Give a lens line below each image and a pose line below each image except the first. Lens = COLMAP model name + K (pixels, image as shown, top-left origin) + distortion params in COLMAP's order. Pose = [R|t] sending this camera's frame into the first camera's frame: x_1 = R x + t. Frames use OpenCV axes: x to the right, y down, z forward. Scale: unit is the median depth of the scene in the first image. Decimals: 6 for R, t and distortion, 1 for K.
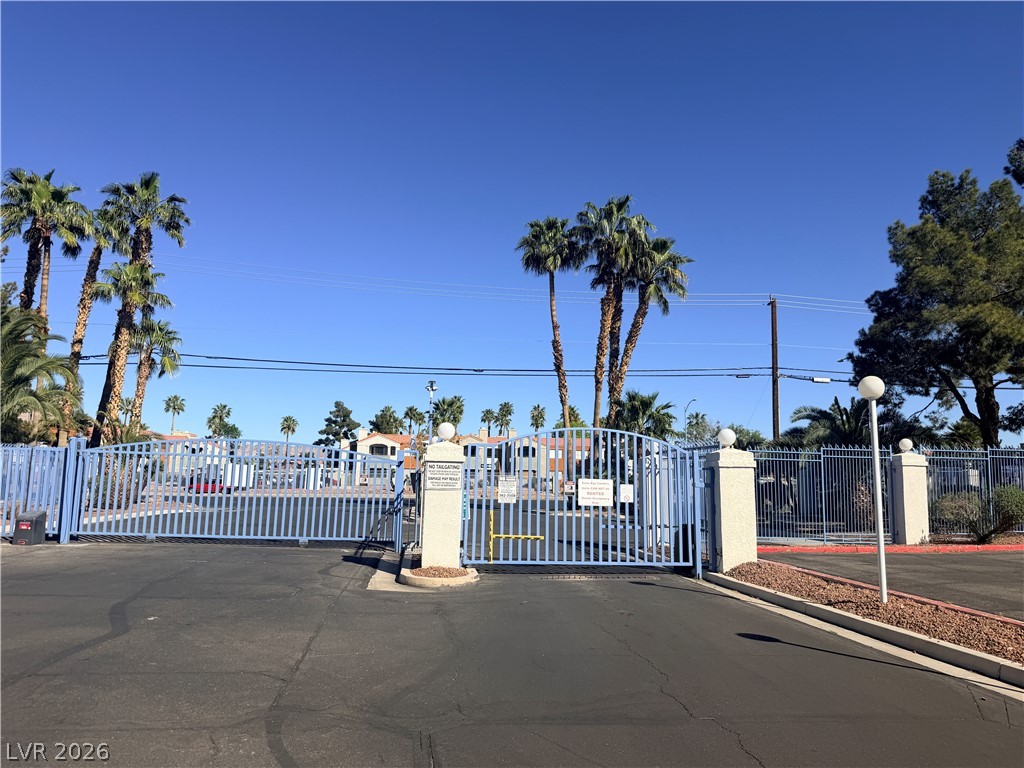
lens RADIAL K [[723.4, 0, 514.9], [0, 723.4, 390.1], [0, 0, 1]] dist [0.090360, -0.108379]
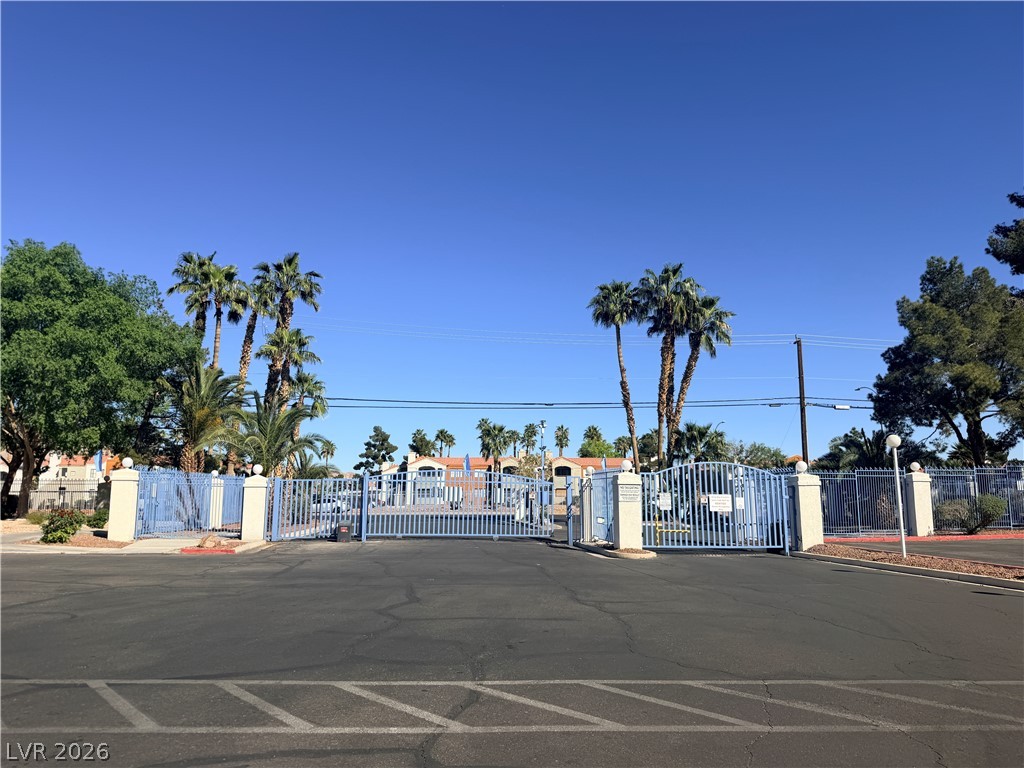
lens RADIAL K [[723.4, 0, 514.9], [0, 723.4, 390.1], [0, 0, 1]] dist [0.090360, -0.108379]
pose [[0.999770, -0.018914, -0.010149, -0.121769], [0.018655, 0.999512, -0.025048, -0.028571], [0.010617, 0.024853, 0.999635, -0.234952]]
